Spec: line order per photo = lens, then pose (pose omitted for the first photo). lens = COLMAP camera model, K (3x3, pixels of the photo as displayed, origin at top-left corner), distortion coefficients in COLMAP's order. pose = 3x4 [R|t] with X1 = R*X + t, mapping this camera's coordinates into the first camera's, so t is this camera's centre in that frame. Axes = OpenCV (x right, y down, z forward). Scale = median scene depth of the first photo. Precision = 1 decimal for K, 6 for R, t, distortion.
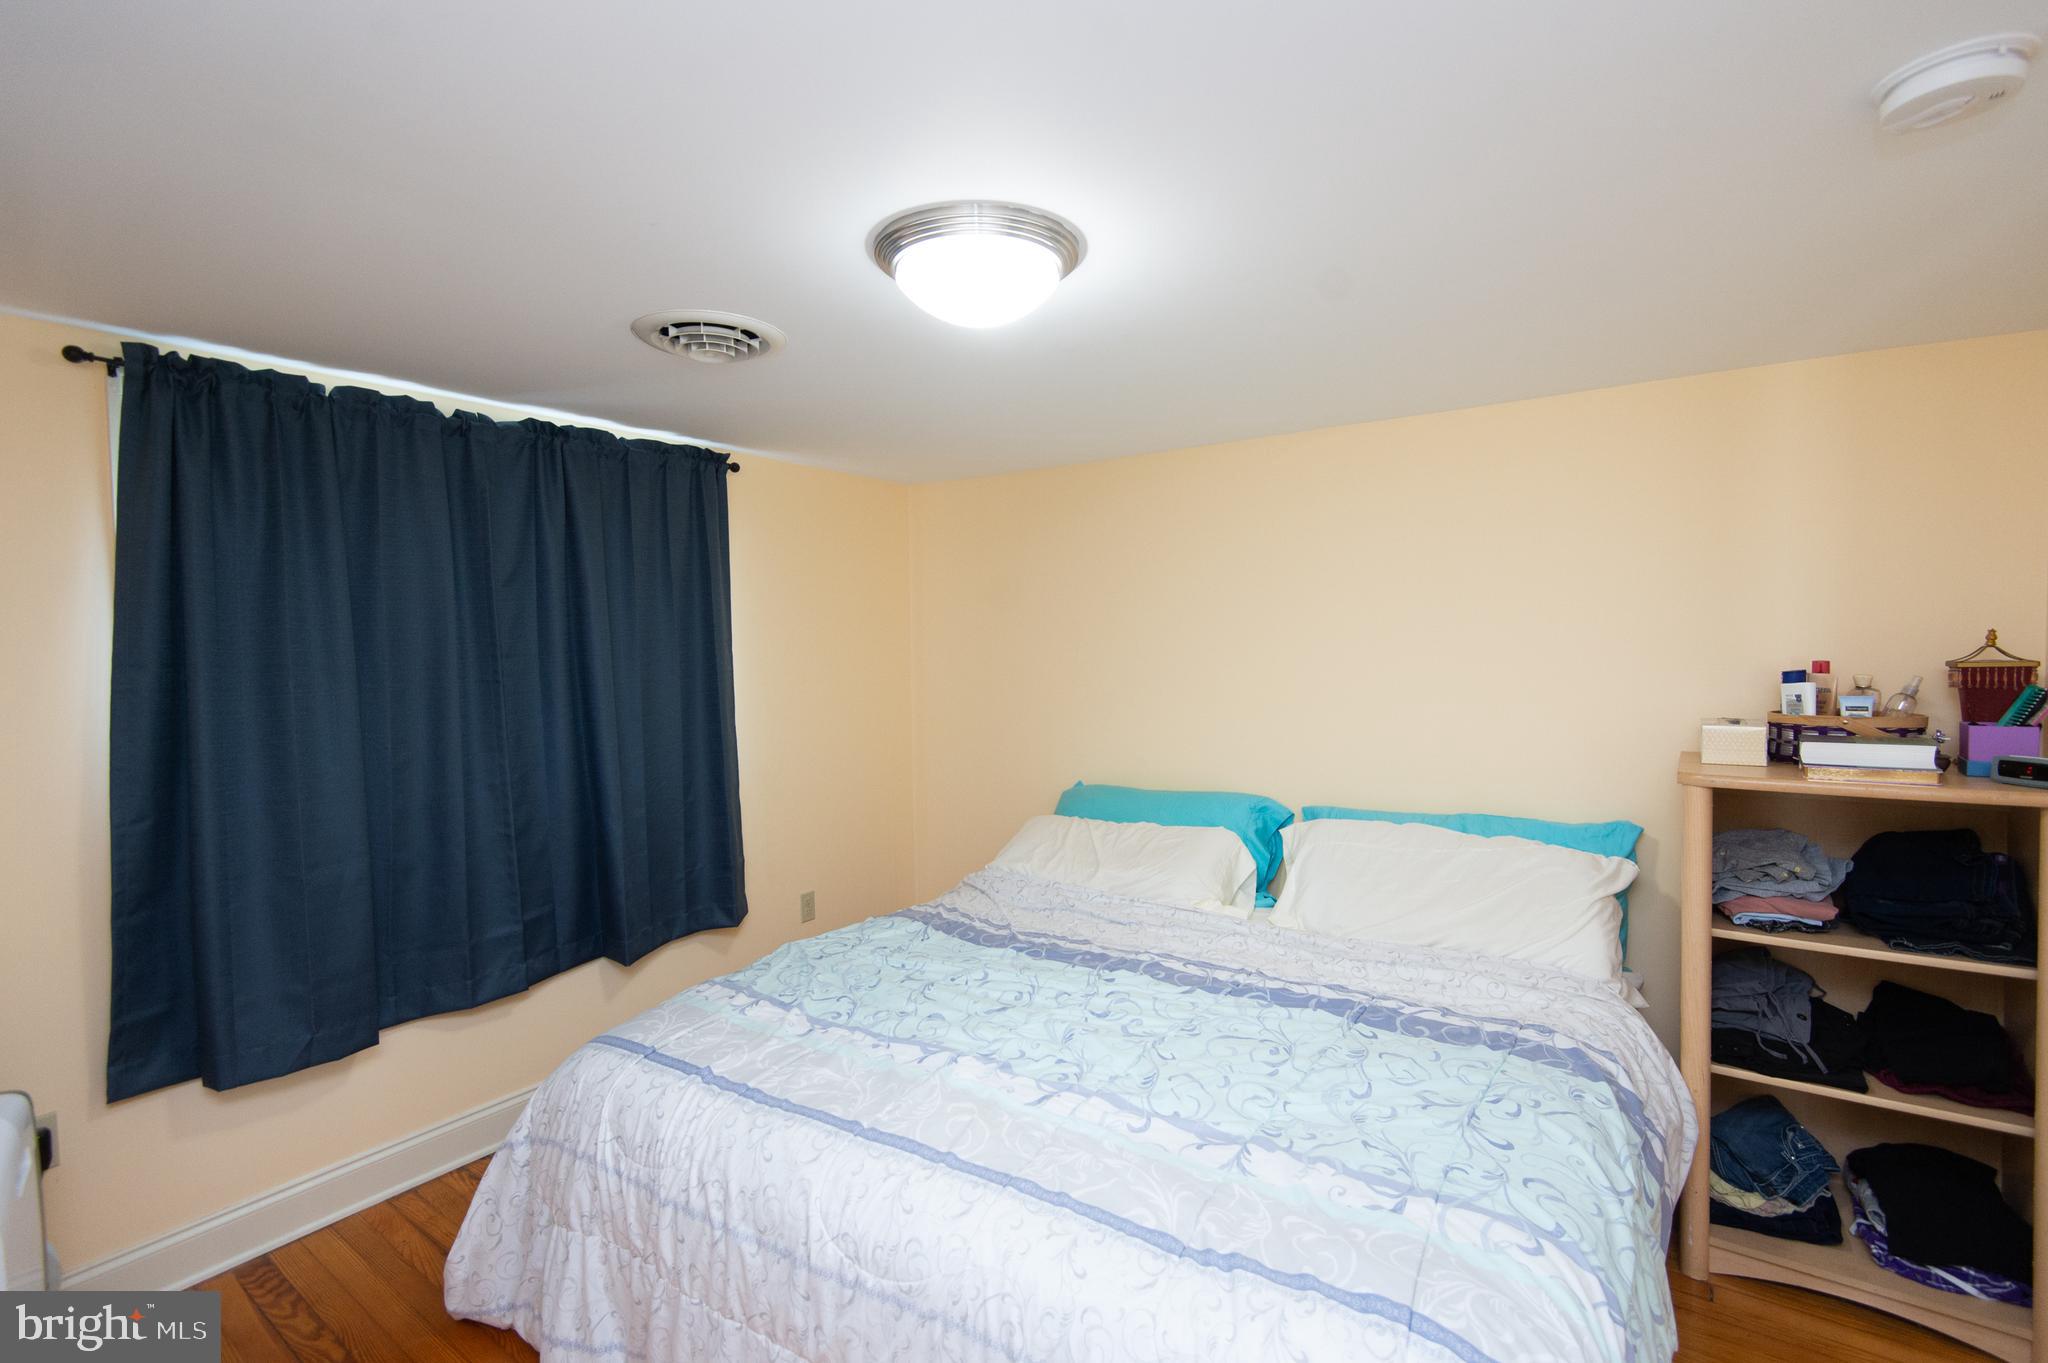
lens RADIAL K [[926.8, 0, 1034.1], [0, 926.8, 689.8], [0, 0, 1]] dist [0.033228, -0.015907]
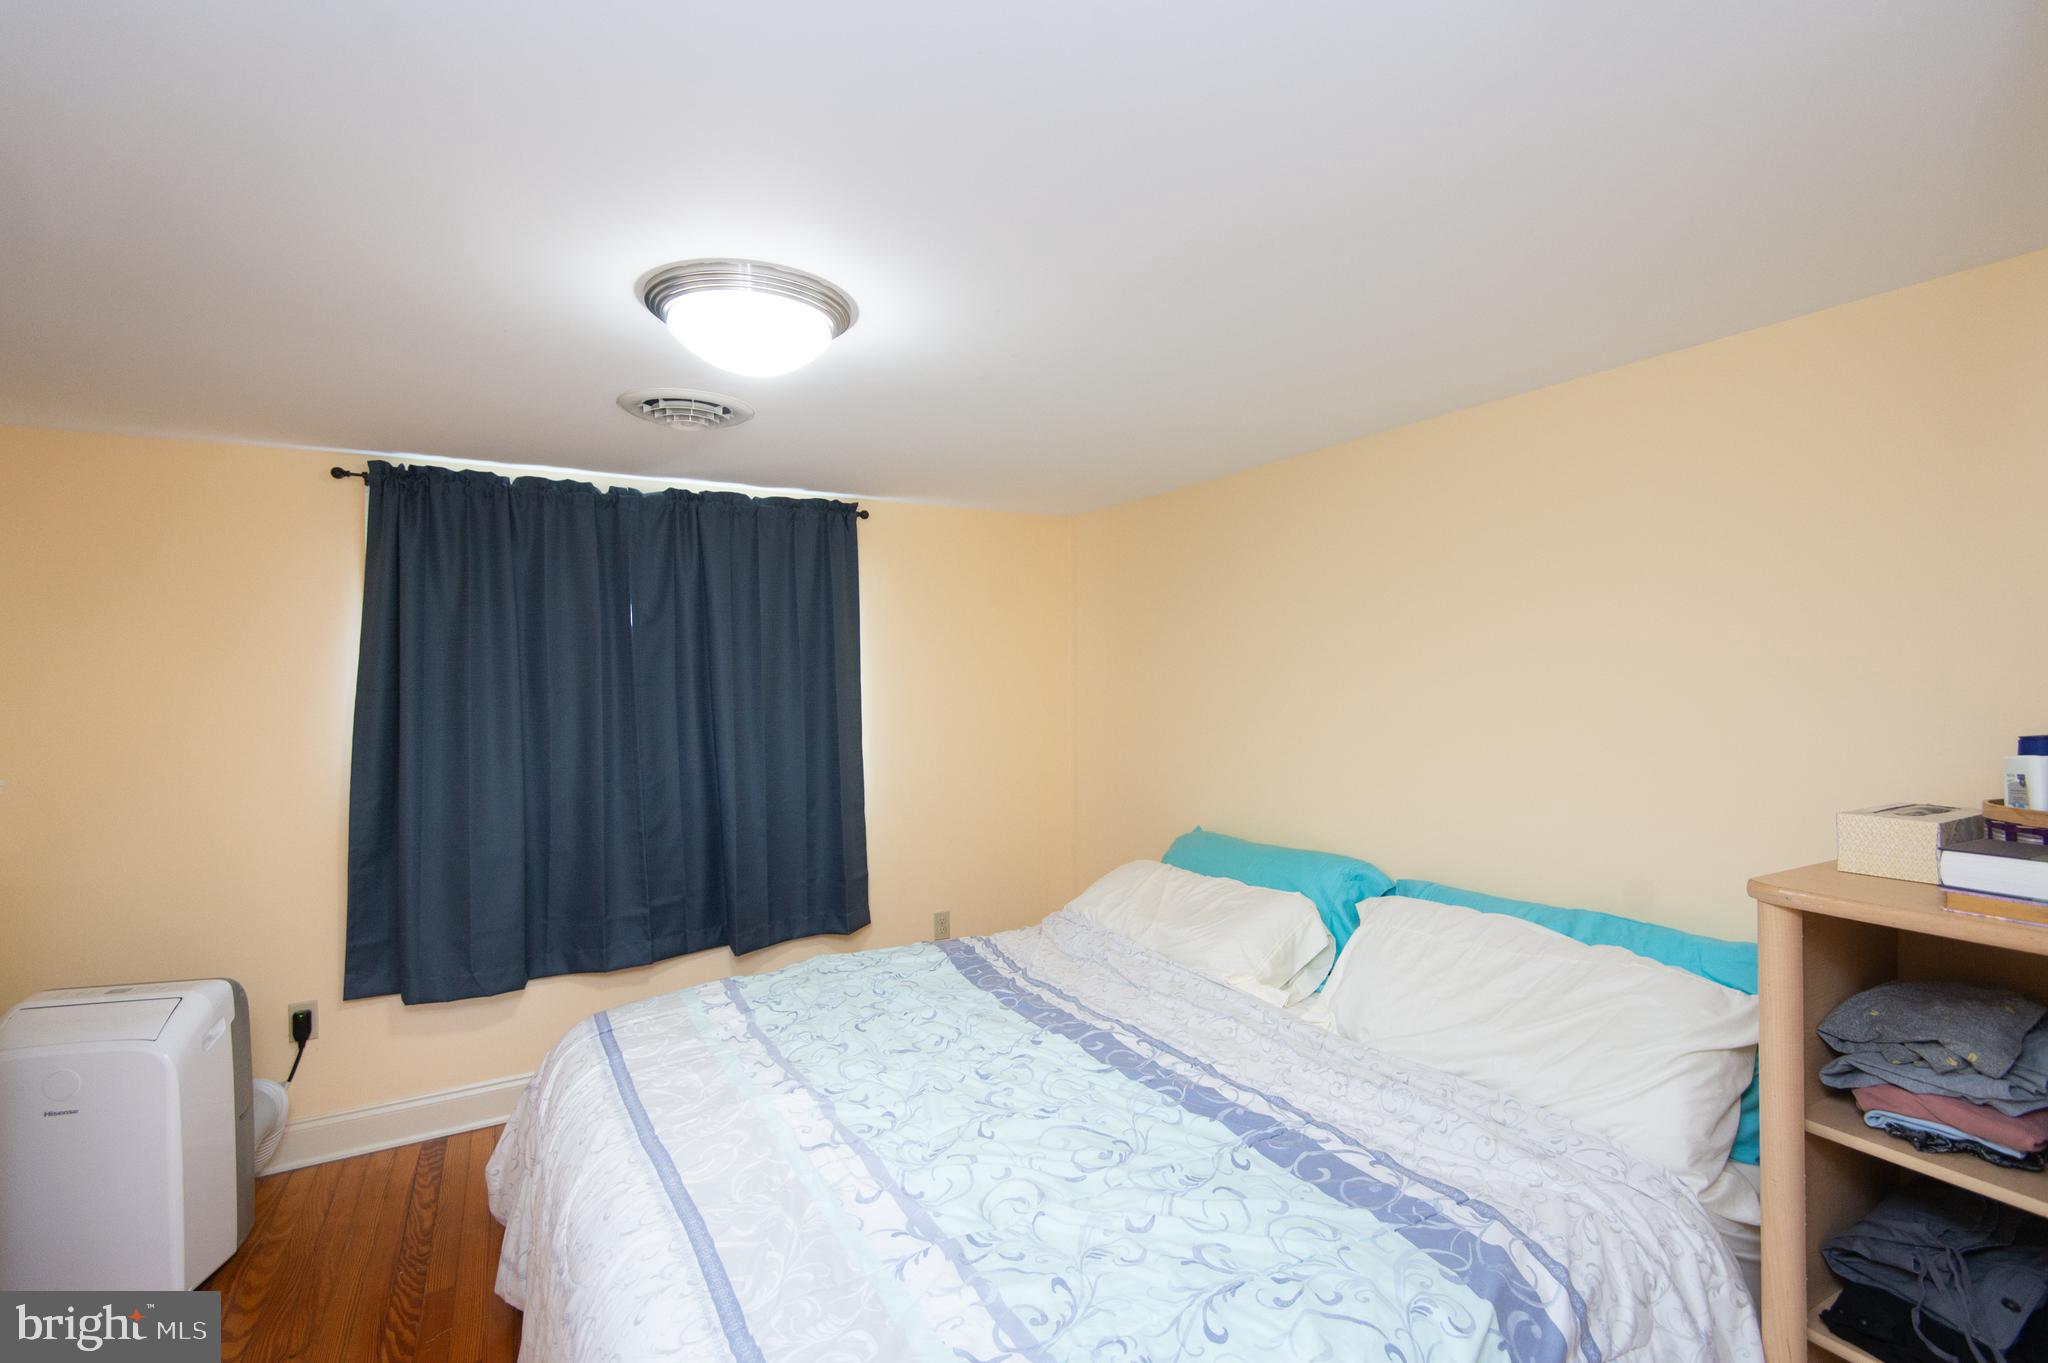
lens RADIAL K [[926.8, 0, 1026.1], [0, 926.8, 691.9], [0, 0, 1]] dist [0.033228, -0.015907]
pose [[0.899480, 0.015749, -0.436678, 0.471144], [-0.027922, 0.999379, -0.021471, -0.016477], [0.436068, 0.031506, 0.899362, 0.149464]]
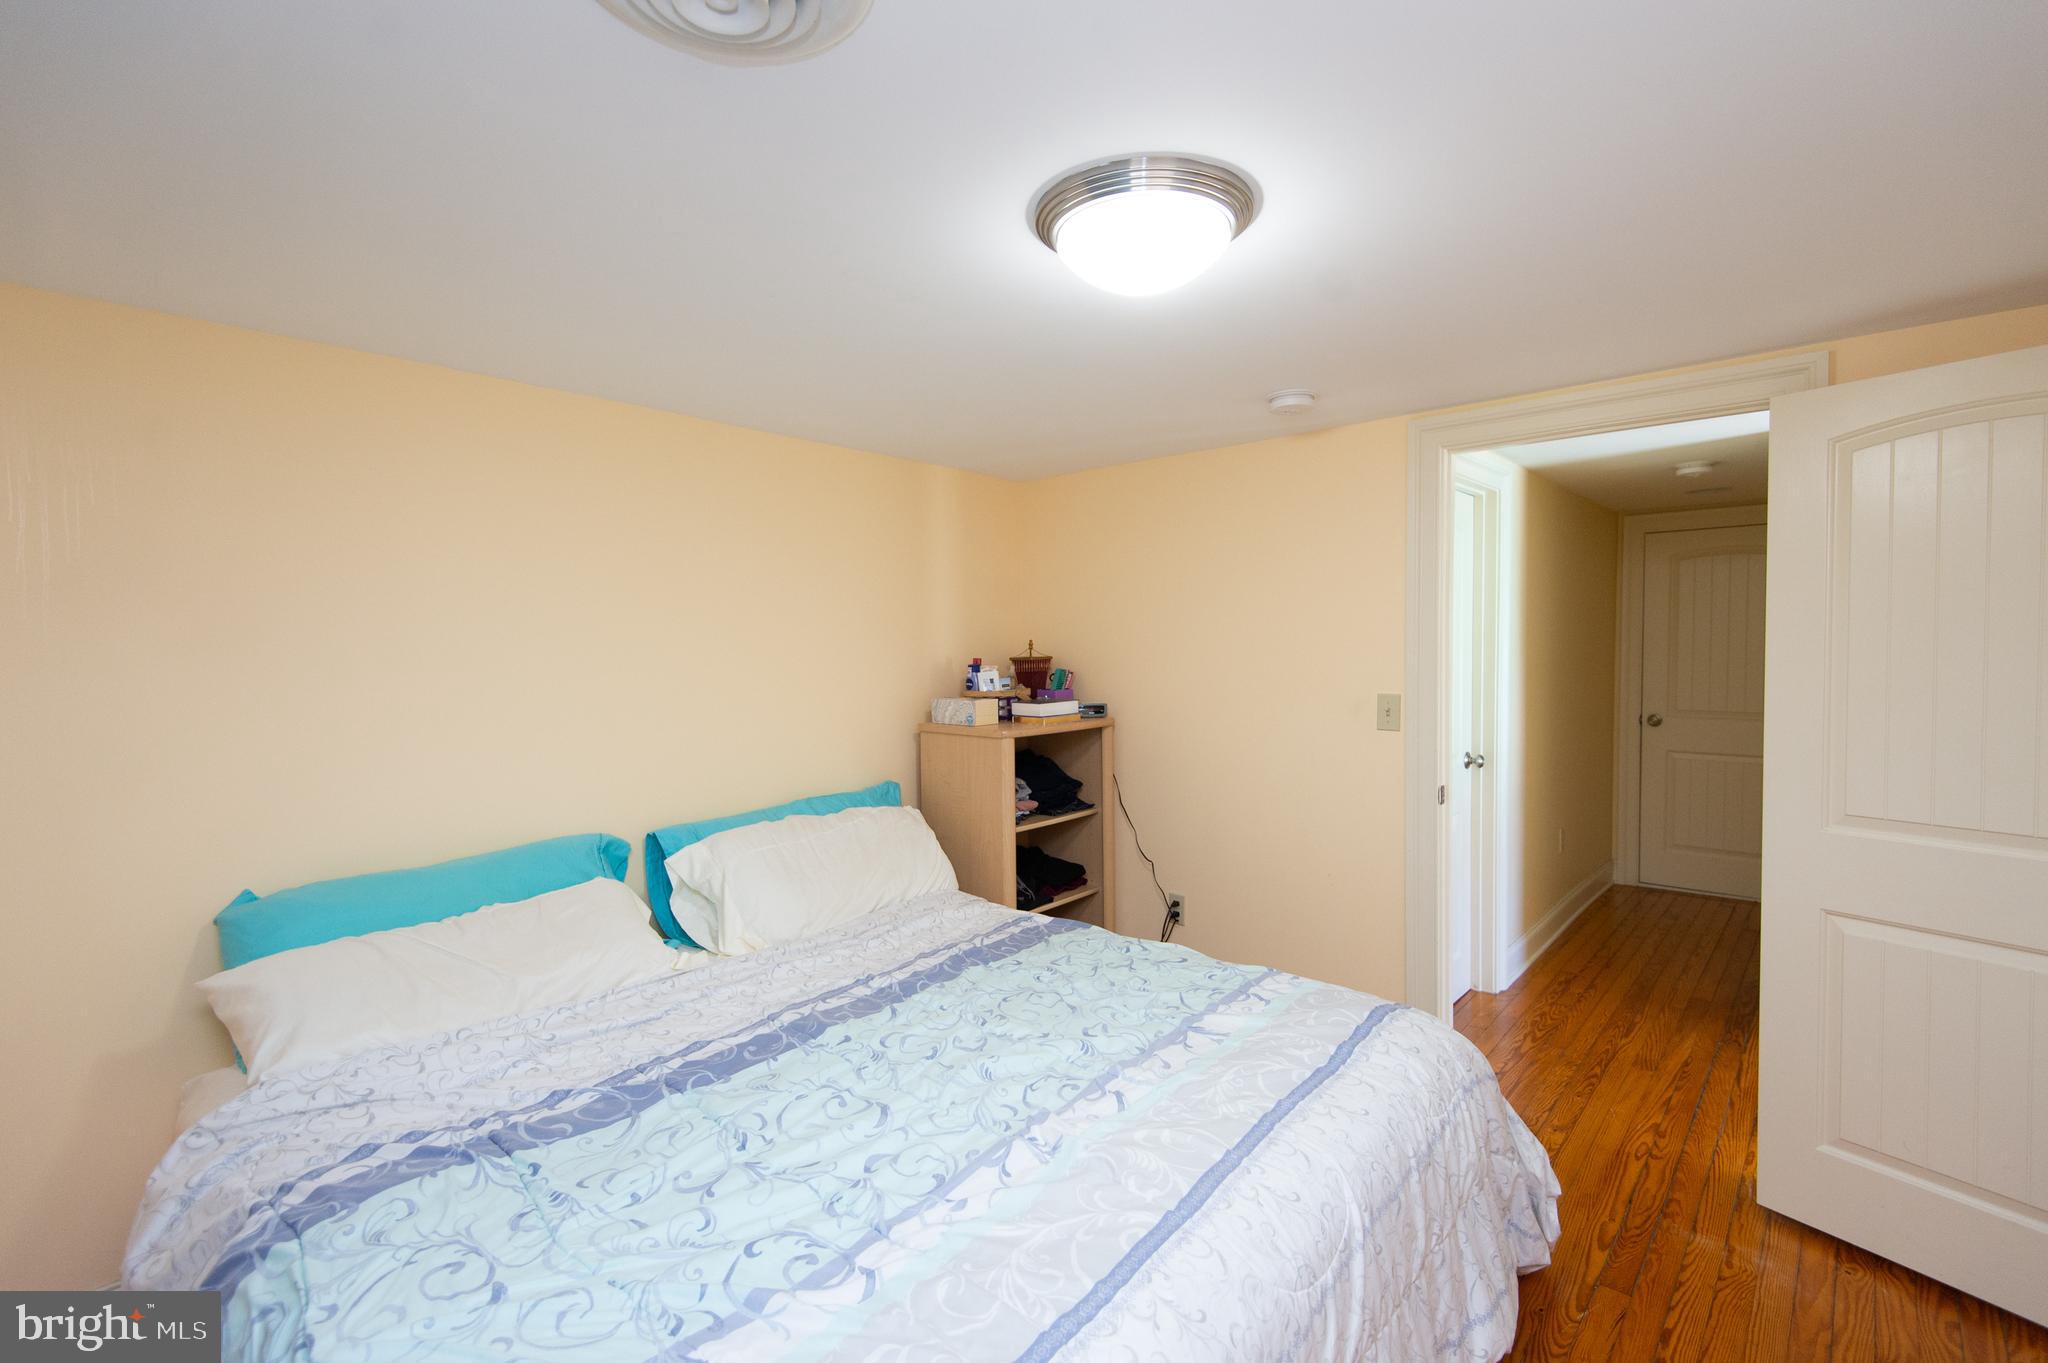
lens RADIAL K [[926.8, 0, 1012.1], [0, 926.8, 675.9], [0, 0, 1]] dist [0.033228, -0.015907]
pose [[0.124181, -0.022645, 0.992001, -0.731546], [0.061139, 0.998015, 0.015128, -0.020293], [-0.990374, 0.058771, 0.125319, 0.726464]]
